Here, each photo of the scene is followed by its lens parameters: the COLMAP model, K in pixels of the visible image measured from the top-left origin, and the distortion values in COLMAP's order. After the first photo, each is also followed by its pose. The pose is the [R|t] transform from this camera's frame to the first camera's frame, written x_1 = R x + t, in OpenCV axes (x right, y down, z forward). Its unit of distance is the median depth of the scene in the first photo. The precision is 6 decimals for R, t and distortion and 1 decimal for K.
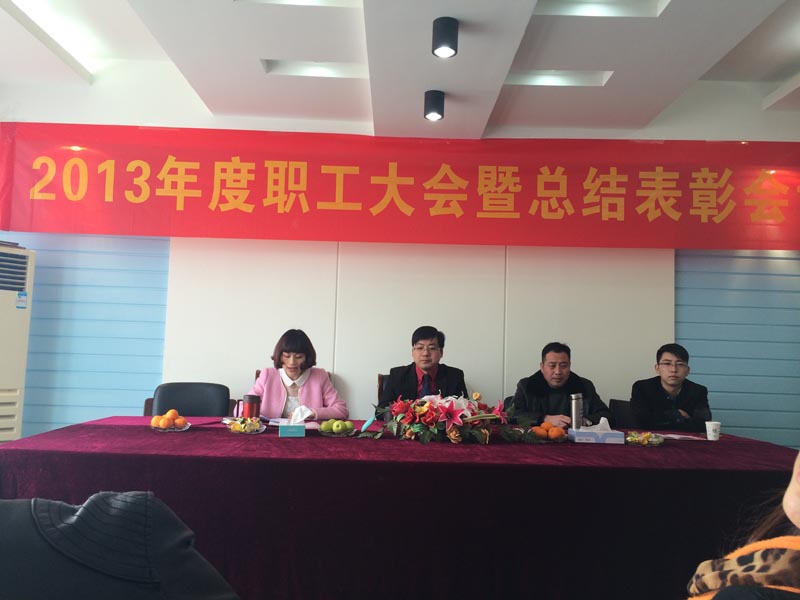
lens RADIAL K [[692.0, 0, 403.2], [0, 692.0, 299.6], [0, 0, 1]] dist [0.063117, -0.082575]
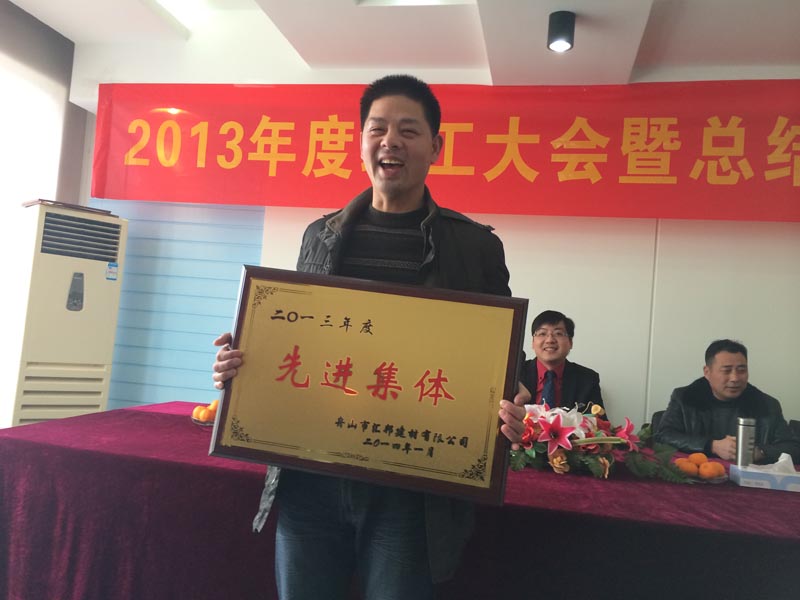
lens RADIAL K [[692.0, 0, 395.4], [0, 692.0, 298.5], [0, 0, 1]] dist [0.063117, -0.082575]
pose [[0.972721, 0.035139, -0.229302, 0.044864], [-0.033242, 0.999374, 0.012131, 0.012952], [0.229585, -0.004178, 0.973280, 0.162630]]
